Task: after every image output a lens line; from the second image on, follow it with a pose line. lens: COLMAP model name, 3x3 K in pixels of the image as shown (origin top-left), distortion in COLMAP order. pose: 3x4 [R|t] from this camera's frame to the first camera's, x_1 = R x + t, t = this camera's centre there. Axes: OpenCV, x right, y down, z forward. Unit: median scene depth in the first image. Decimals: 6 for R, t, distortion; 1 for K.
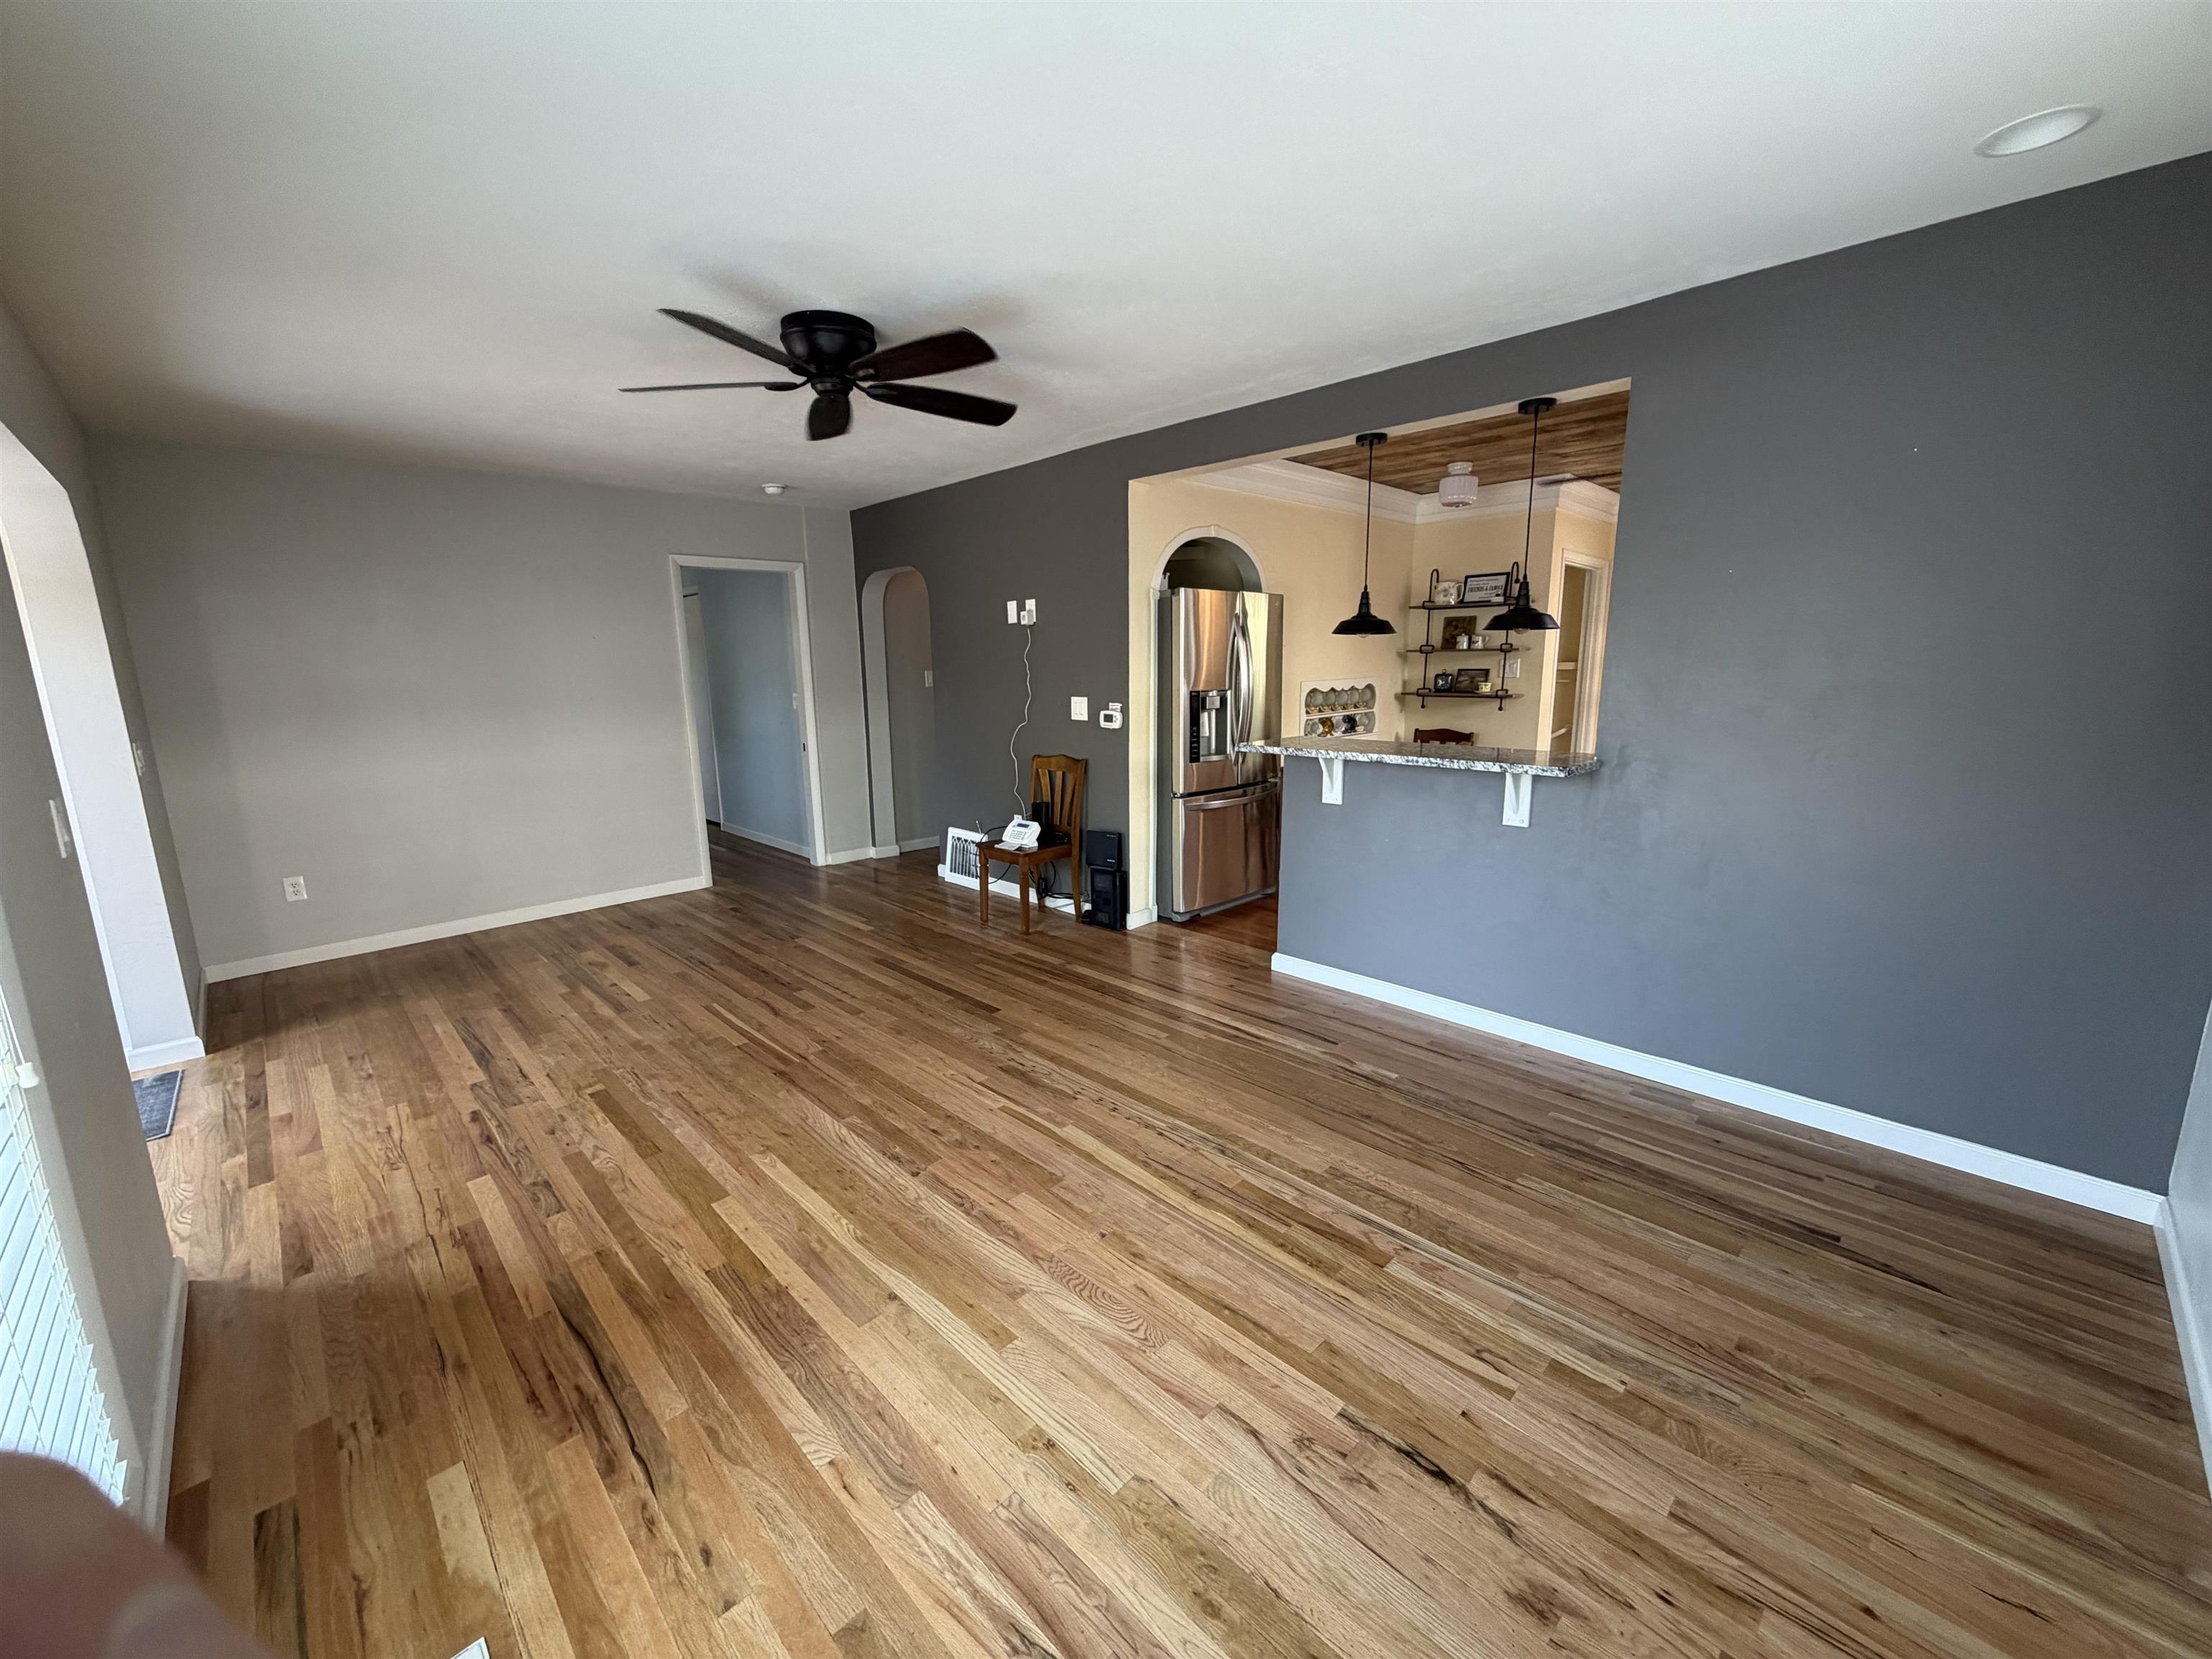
lens RADIAL K [[880.3, 0, 1104.6], [0, 880.3, 827.4], [0, 0, 1]] dist [-0.000994, -0.000152]
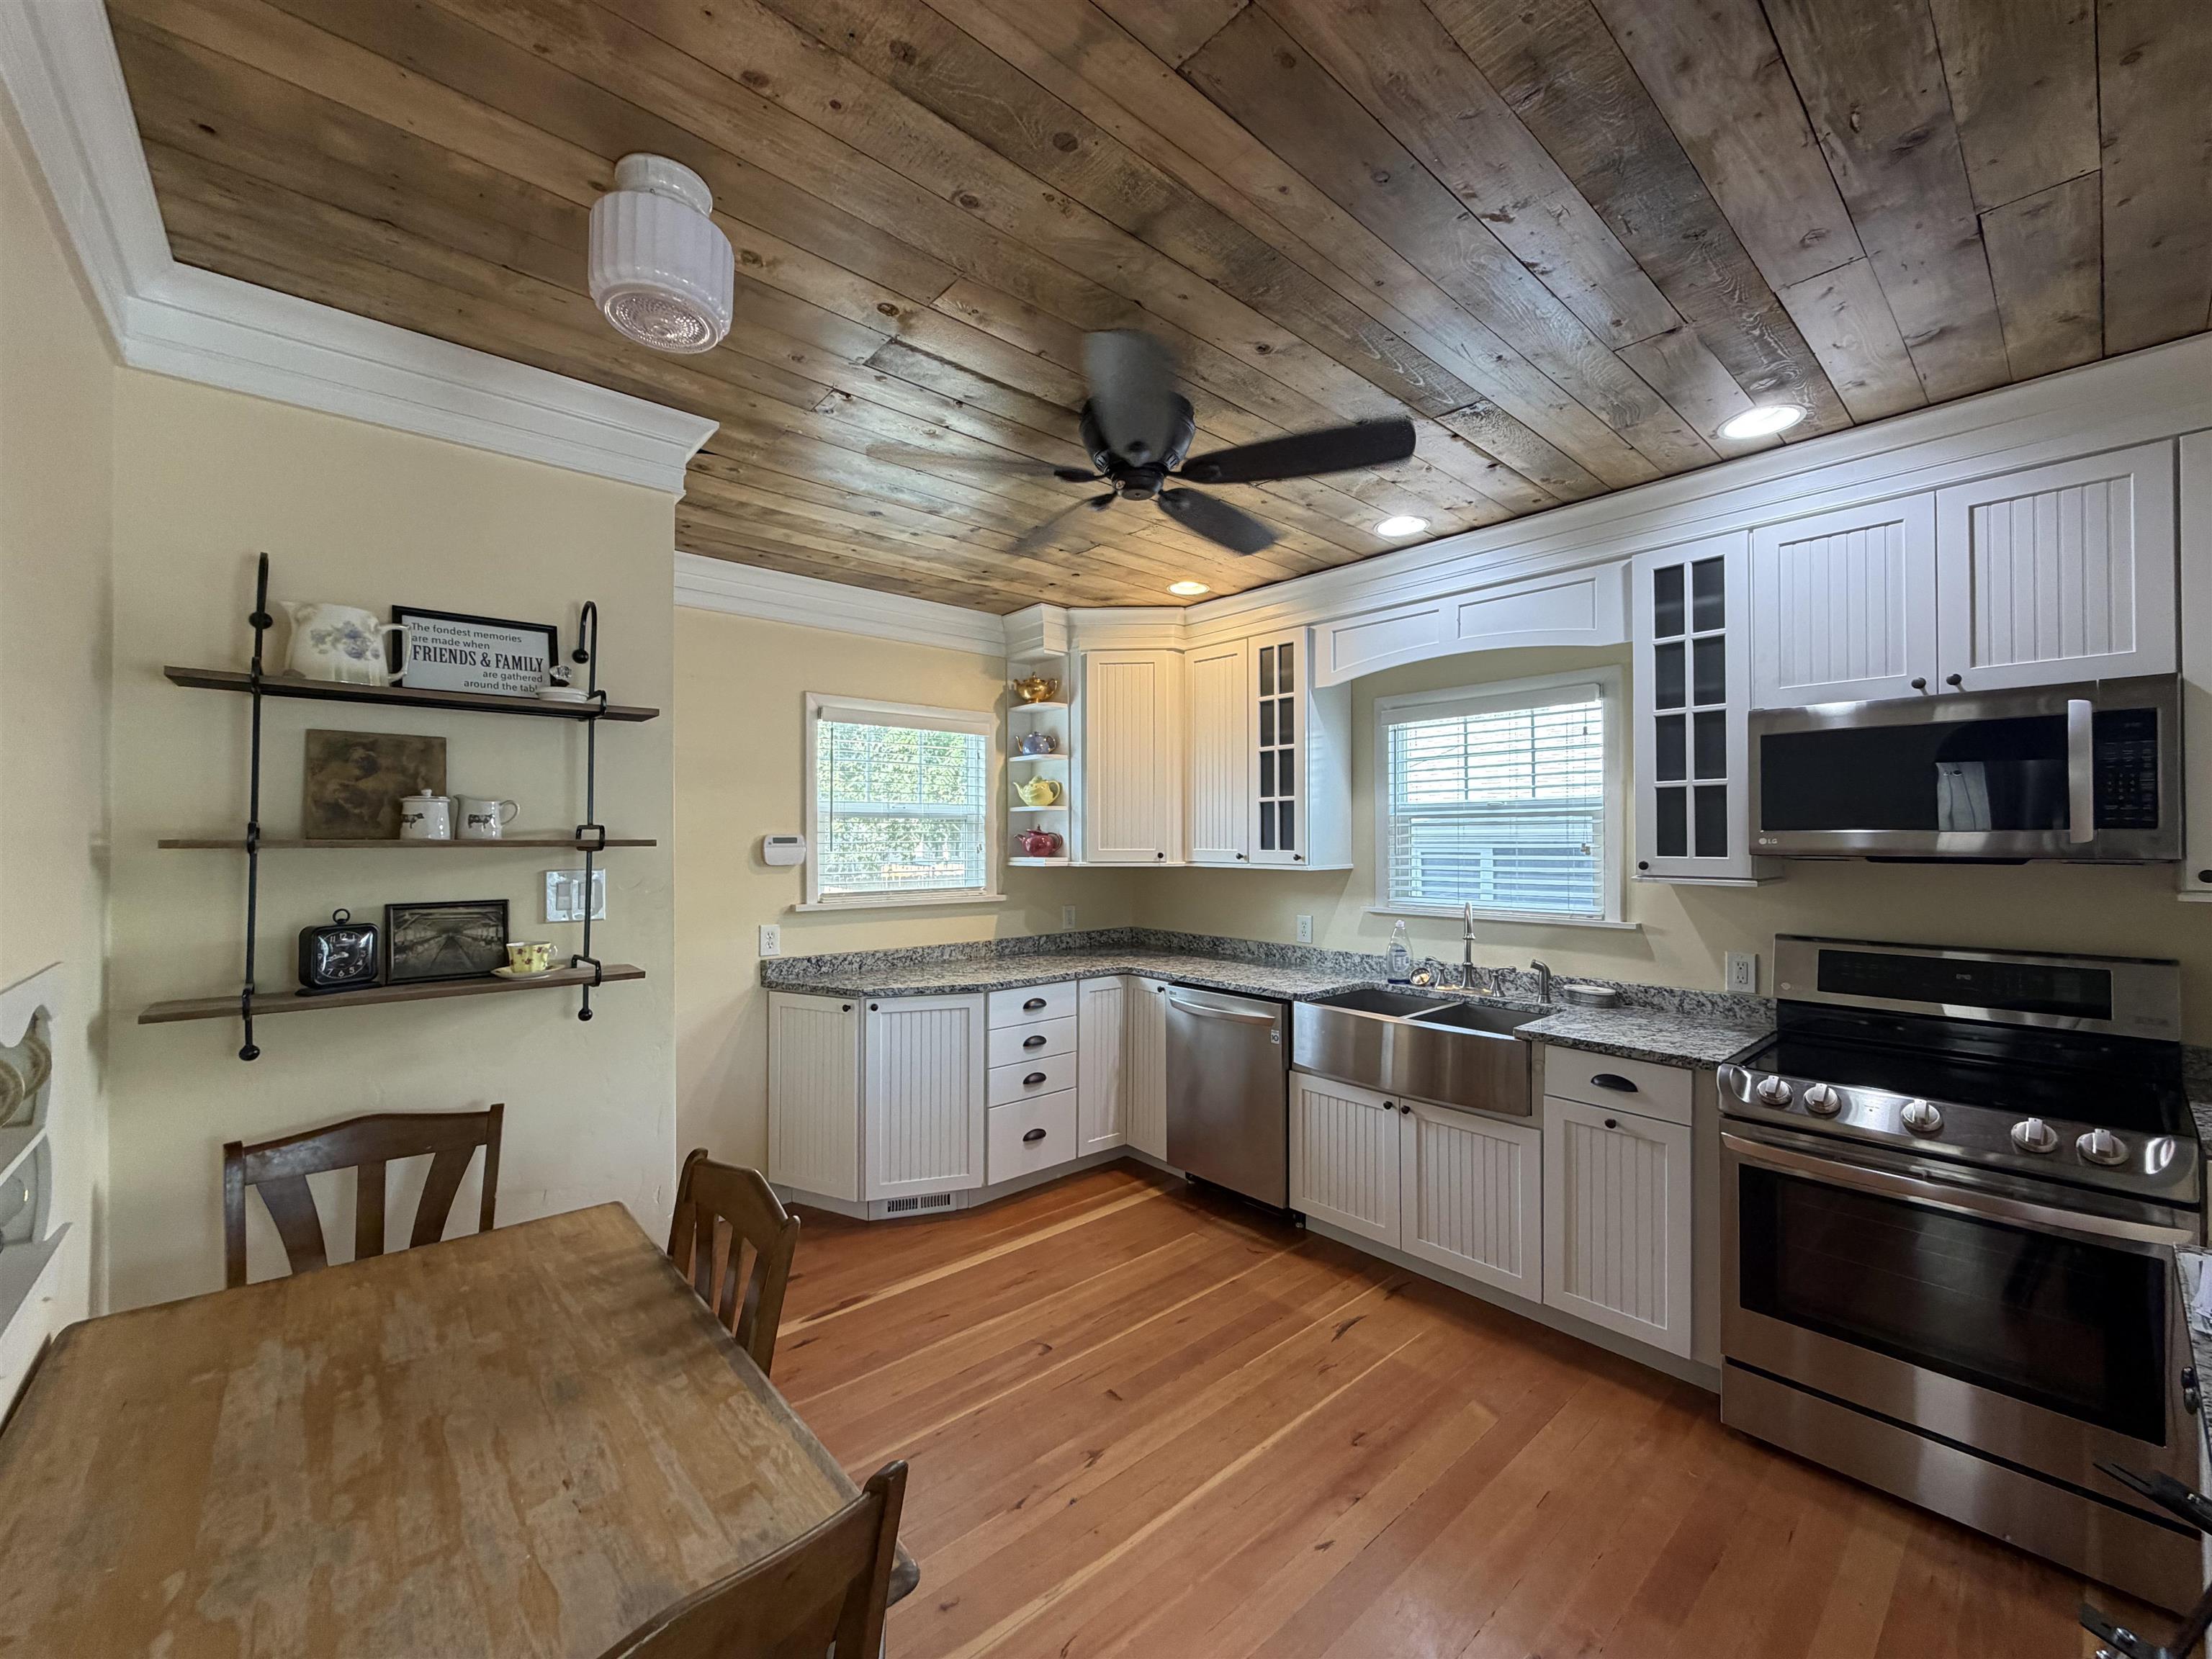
lens RADIAL K [[880.3, 0, 1105.2], [0, 880.3, 833.2], [0, 0, 1]] dist [-0.000994, -0.000152]
pose [[0.050260, 0.022071, 0.998492, 0.114311], [0.189770, 0.981331, -0.031244, -0.147853], [-0.980541, 0.191054, 0.045133, 0.741726]]
